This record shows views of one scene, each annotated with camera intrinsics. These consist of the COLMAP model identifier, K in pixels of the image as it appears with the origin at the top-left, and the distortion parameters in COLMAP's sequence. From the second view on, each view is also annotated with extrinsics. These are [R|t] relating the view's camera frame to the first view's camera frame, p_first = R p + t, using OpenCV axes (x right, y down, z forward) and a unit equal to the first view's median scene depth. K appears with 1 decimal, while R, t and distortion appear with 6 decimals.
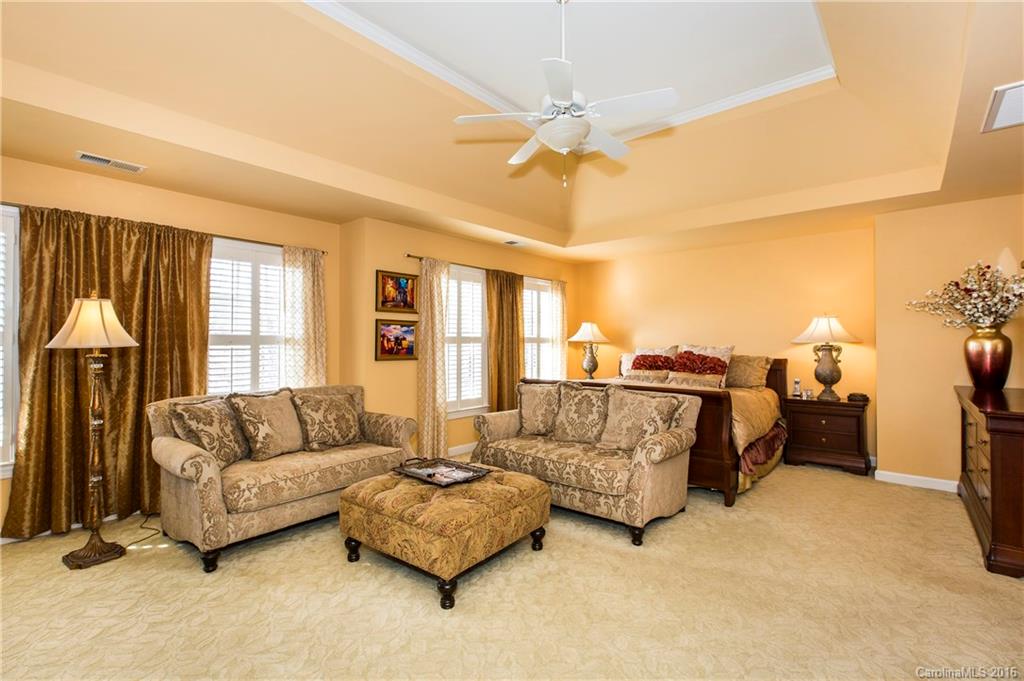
lens RADIAL K [[460.2, 0, 517.0], [0, 460.2, 337.1], [0, 0, 1]] dist [0.000147, -0.000875]
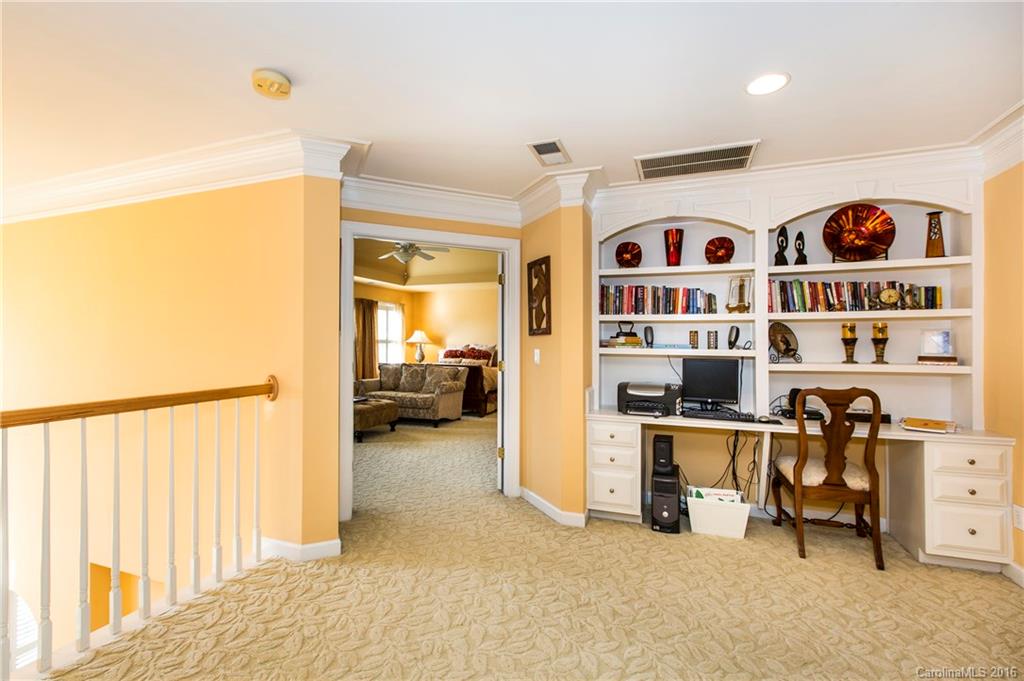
lens RADIAL K [[460.2, 0, 522.3], [0, 460.2, 335.7], [0, 0, 1]] dist [0.000147, -0.000875]
pose [[0.935186, 0.008341, 0.354058, -0.086709], [-0.006688, 0.999960, -0.005892, -0.007254], [-0.354093, 0.003143, 0.935205, -0.715292]]
